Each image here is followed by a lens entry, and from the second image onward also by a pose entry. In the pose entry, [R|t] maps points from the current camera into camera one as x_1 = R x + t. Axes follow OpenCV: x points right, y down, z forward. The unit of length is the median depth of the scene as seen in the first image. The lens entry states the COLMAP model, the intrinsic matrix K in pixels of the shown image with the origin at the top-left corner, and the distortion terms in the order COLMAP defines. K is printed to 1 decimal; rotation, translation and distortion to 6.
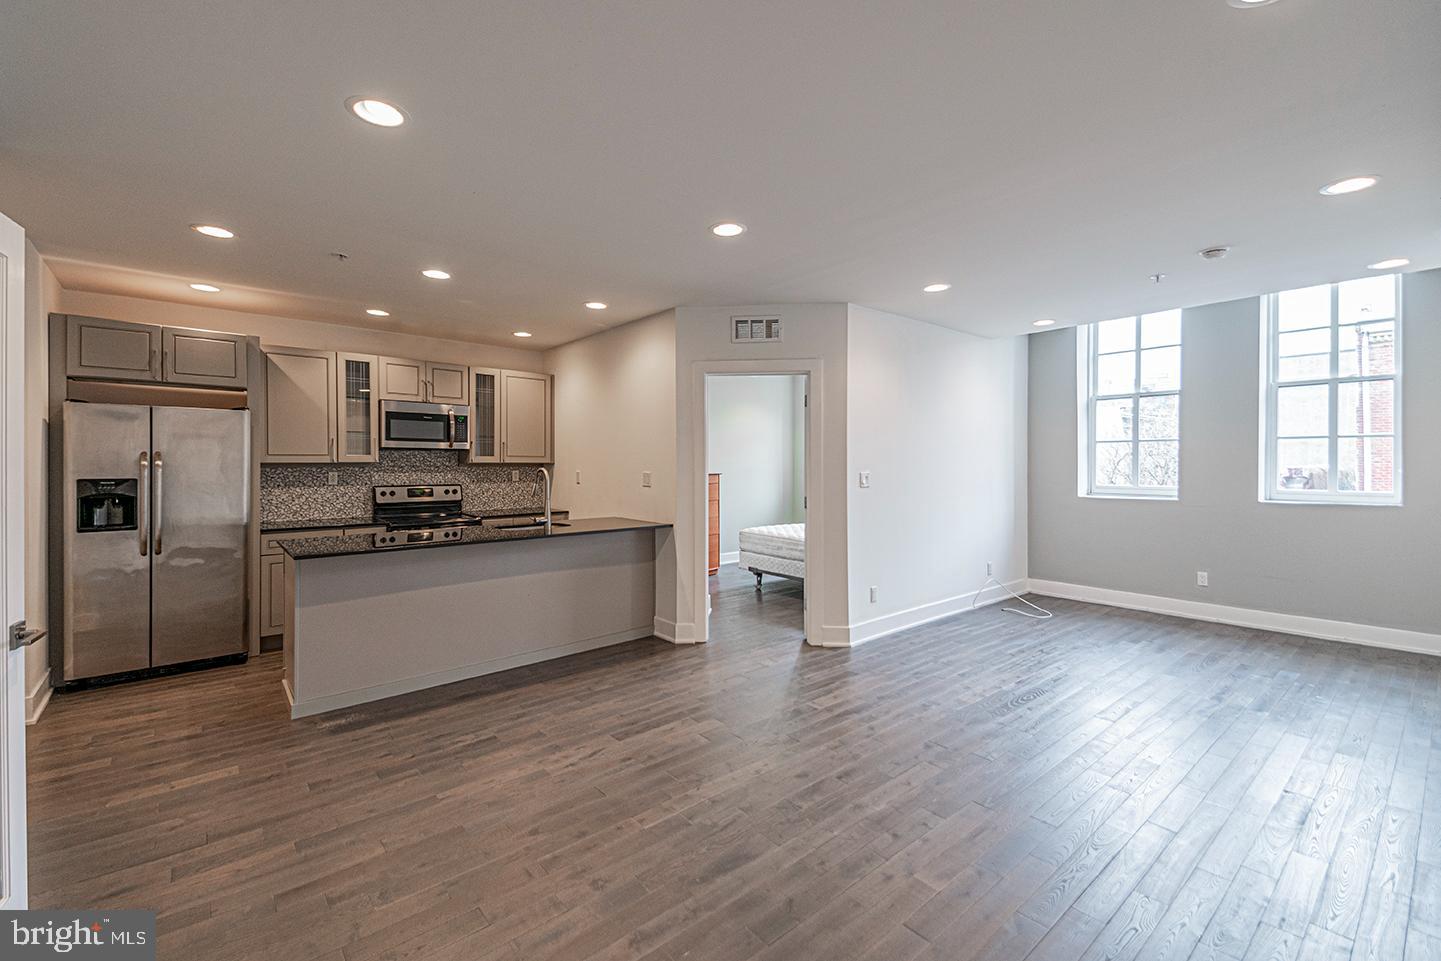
lens RADIAL K [[618.5, 0, 690.9], [0, 618.5, 467.0], [0, 0, 1]] dist [0.106073, -0.066279]
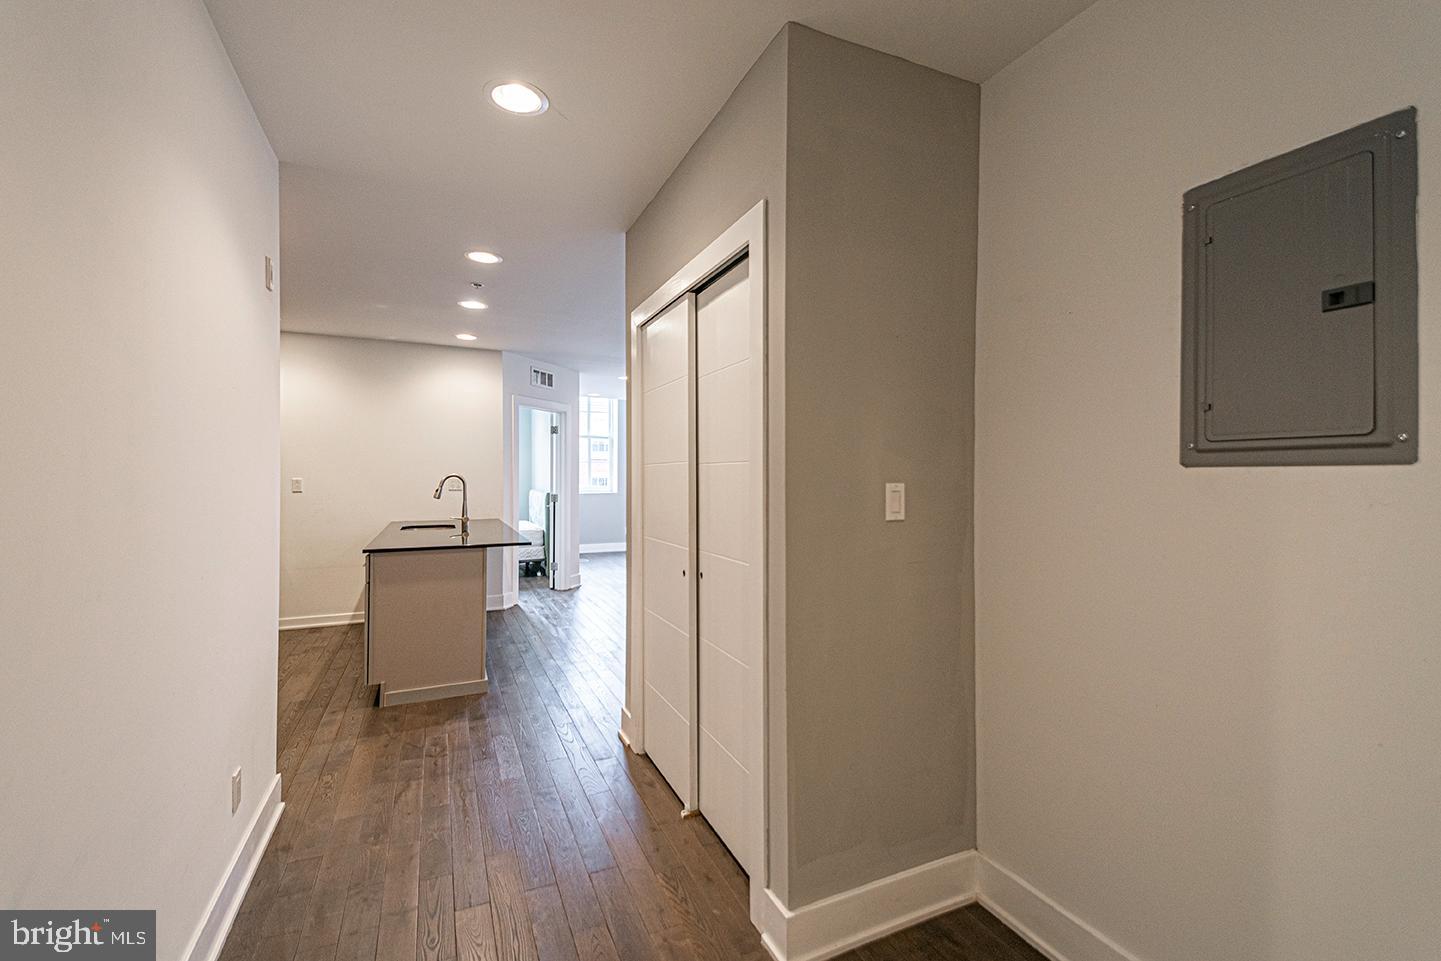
lens RADIAL K [[602.1, 0, 719.8], [0, 602.1, 464.7], [0, 0, 1]] dist [0.054406, -0.026236]
pose [[0.239943, 0.016868, 0.970640, -0.996464], [0.007199, 0.999791, -0.019154, 0.007552], [-0.970760, 0.011584, 0.239772, 0.226791]]
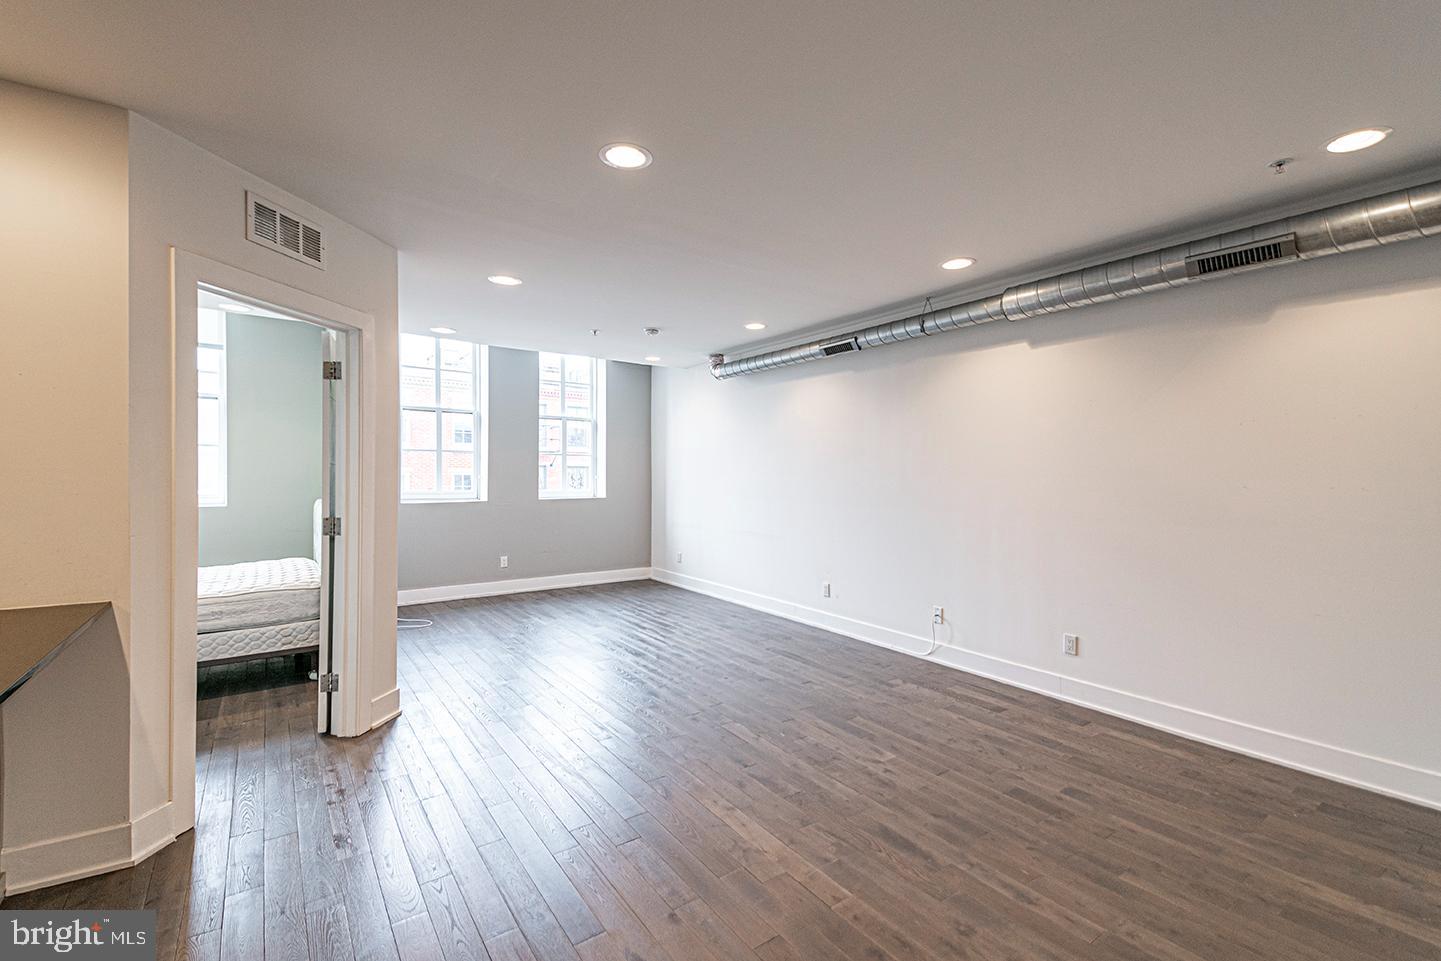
lens RADIAL K [[616.0, 0, 721.8], [0, 616.0, 475.2], [0, 0, 1]] dist [0.056830, -0.029334]
pose [[0.052151, 0.001970, 0.998637, -0.395106], [-0.001593, 0.999997, -0.001890, 0.003709], [-0.998638, -0.001492, 0.052154, 0.485263]]
